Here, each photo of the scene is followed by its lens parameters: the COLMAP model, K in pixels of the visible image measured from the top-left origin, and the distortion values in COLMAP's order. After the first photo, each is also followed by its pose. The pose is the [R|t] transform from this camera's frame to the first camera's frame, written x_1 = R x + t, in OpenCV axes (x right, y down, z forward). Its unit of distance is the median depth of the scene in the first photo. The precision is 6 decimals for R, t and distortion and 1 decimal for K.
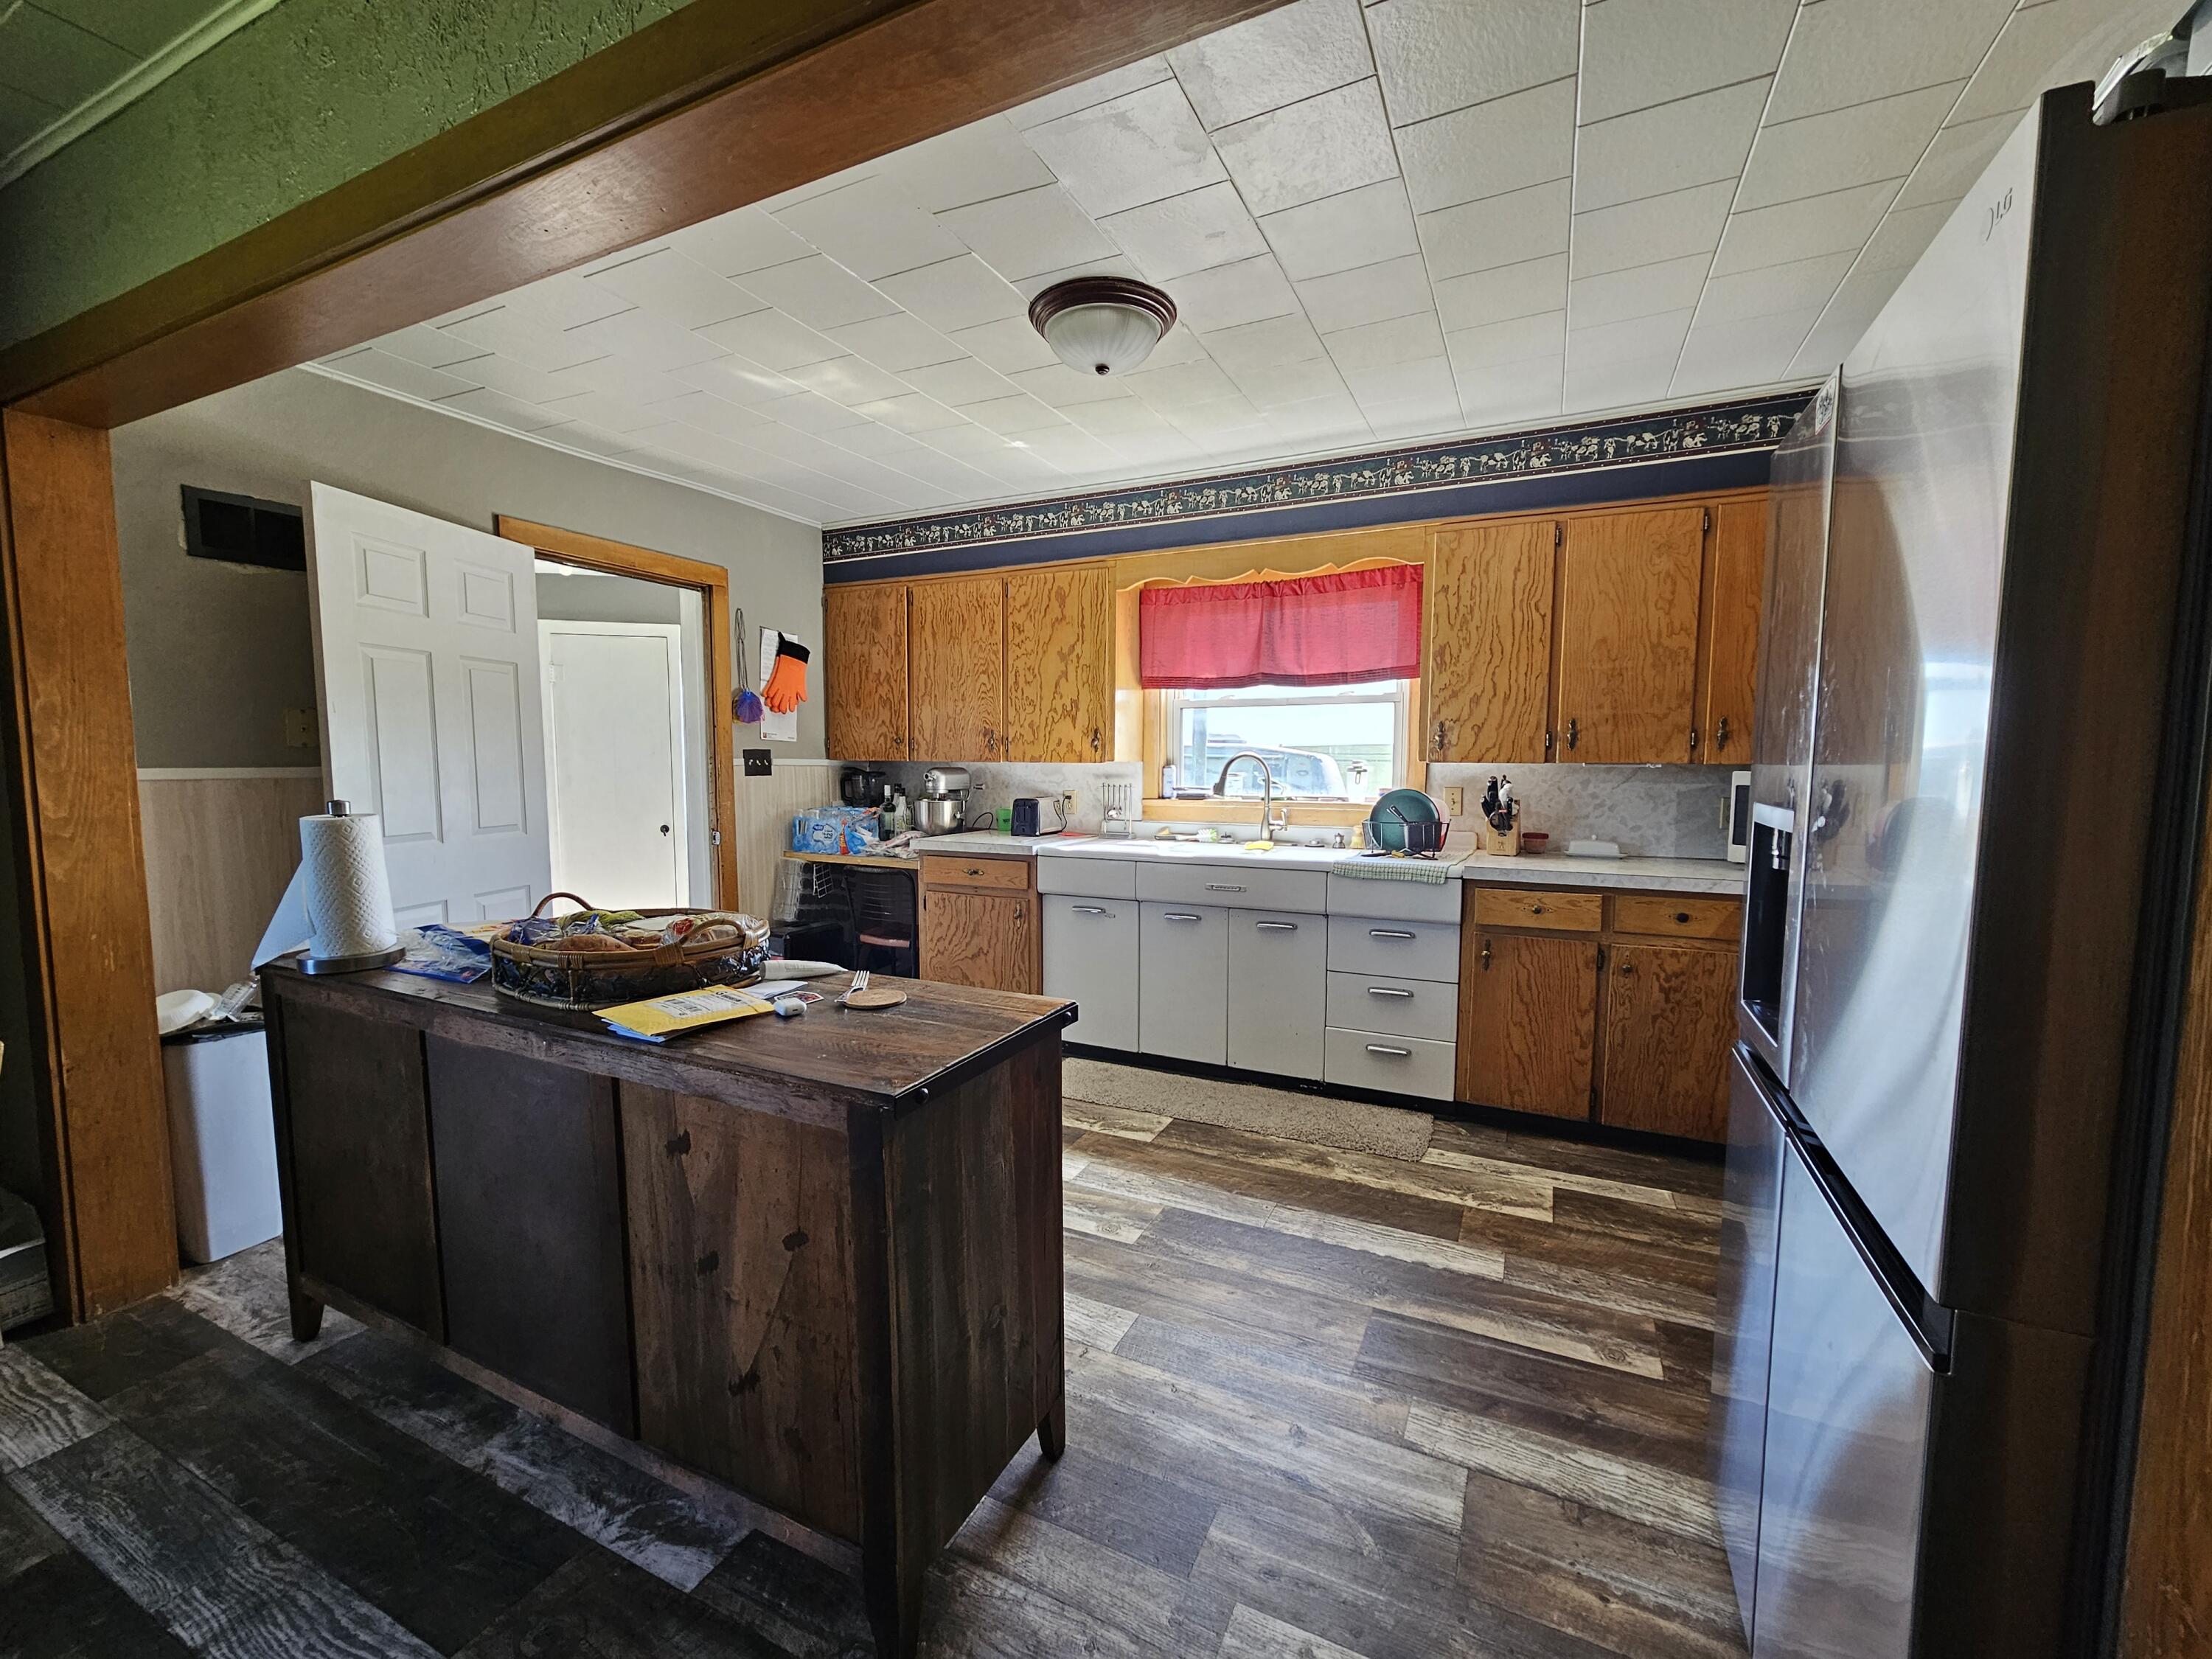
lens RADIAL K [[904.0, 0, 1100.6], [0, 904.0, 835.7], [0, 0, 1]] dist [-0.000943, 0.000259]
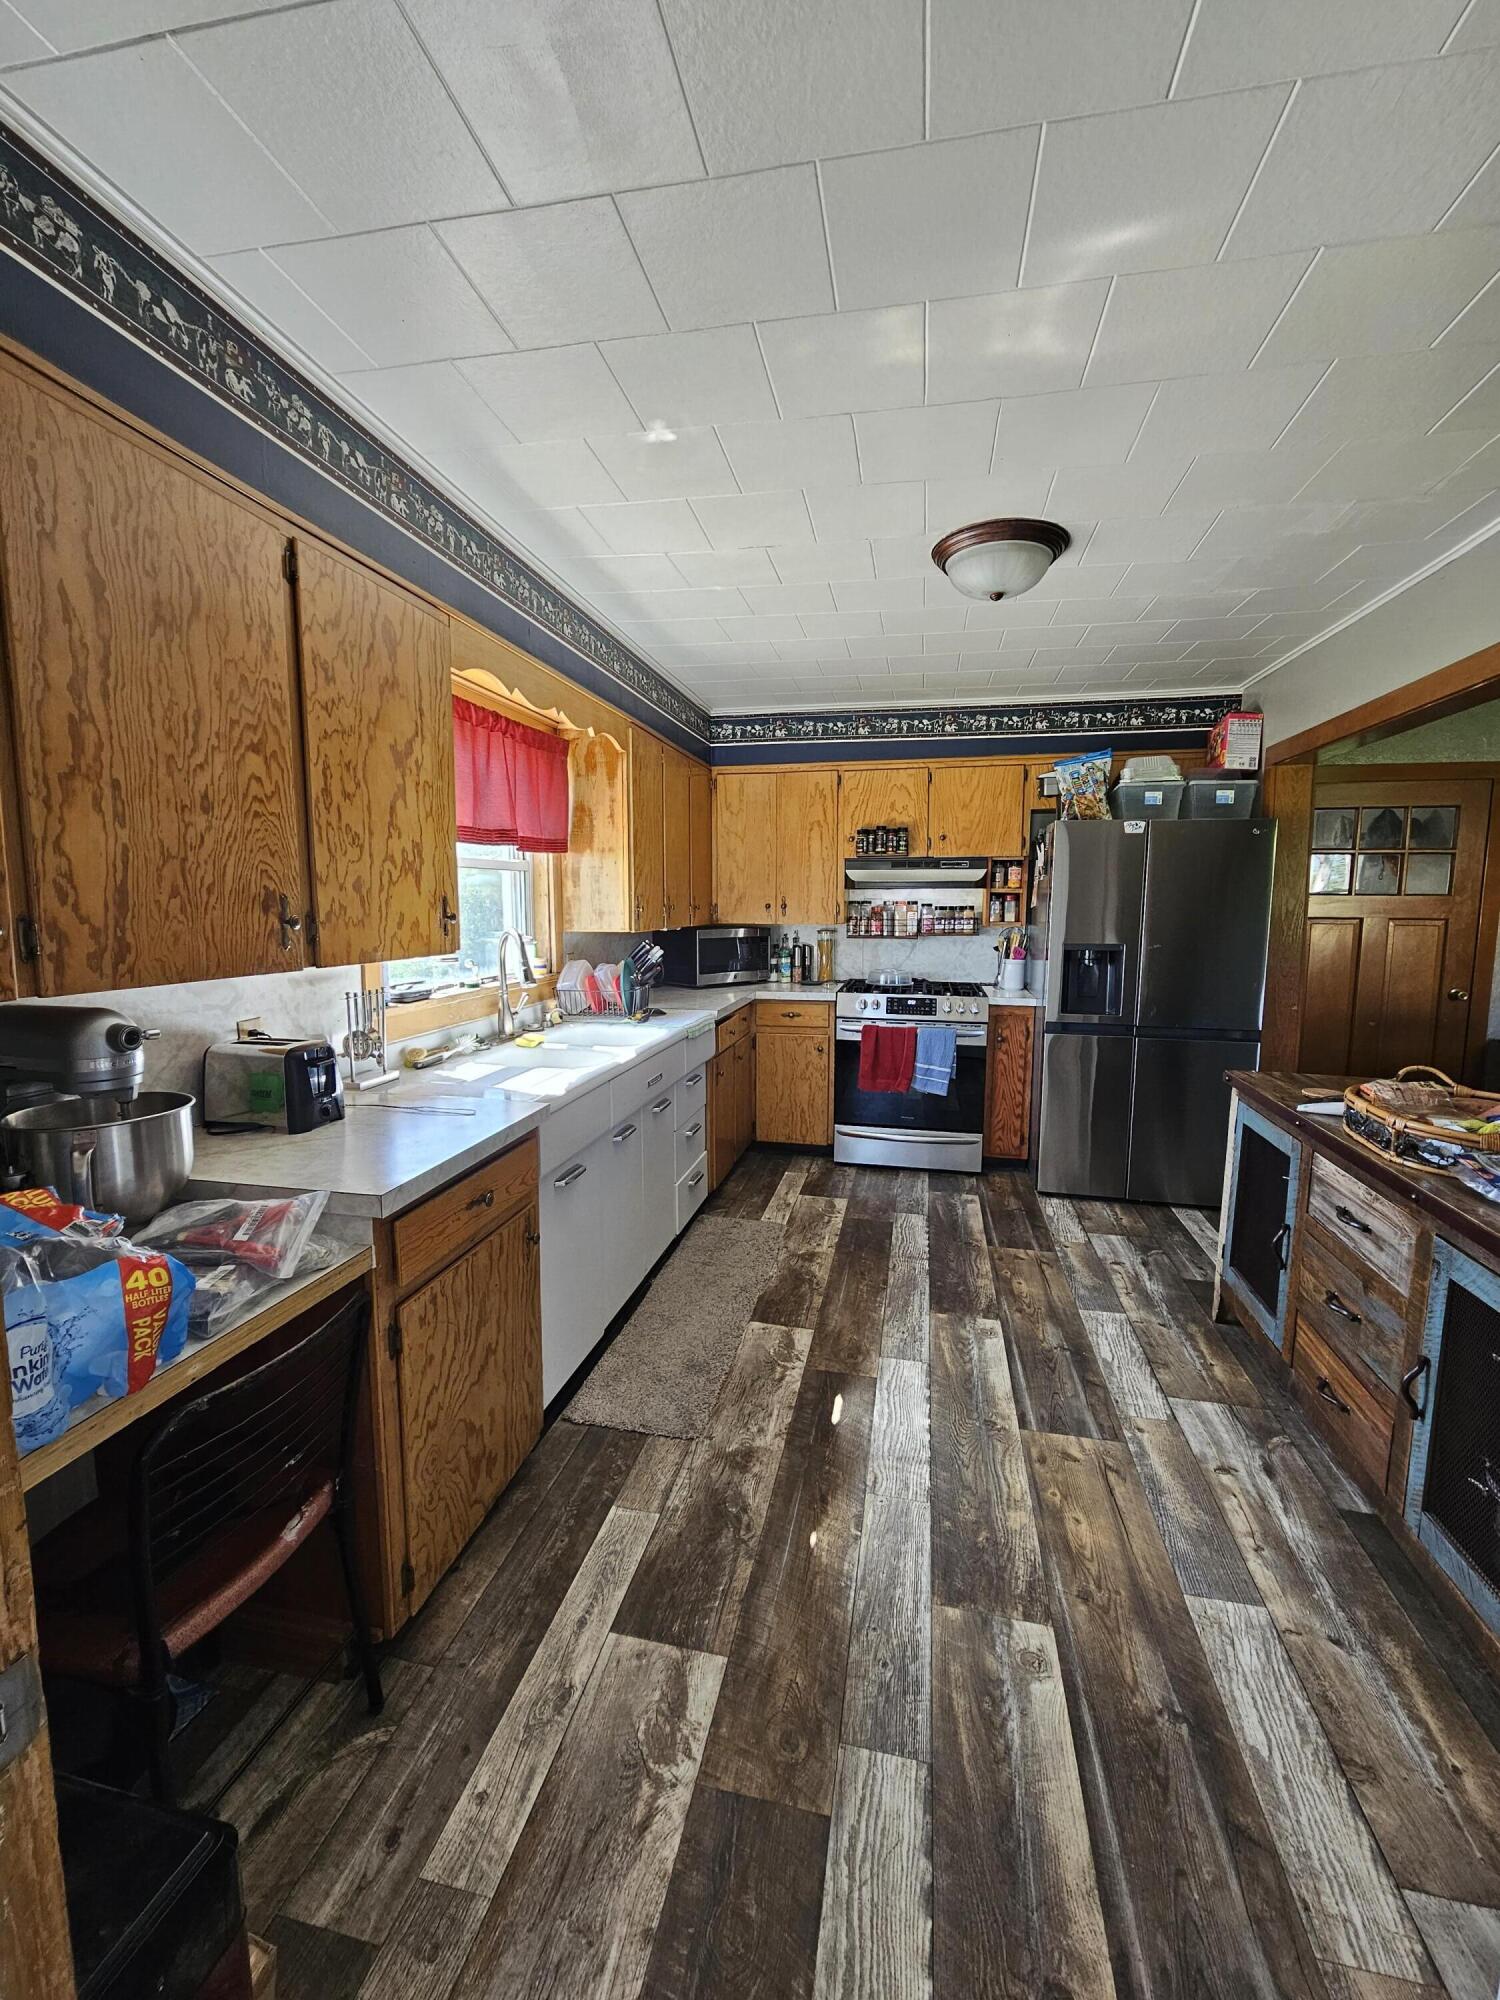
lens RADIAL K [[817.3, 0, 745.7], [0, 817.3, 991.2], [0, 0, 1]] dist [-0.000943, 0.000259]
pose [[-0.231542, -0.109636, 0.966627, -0.767567], [0.080607, 0.988050, 0.131374, -0.150974], [-0.969480, 0.108335, -0.219938, 1.263788]]
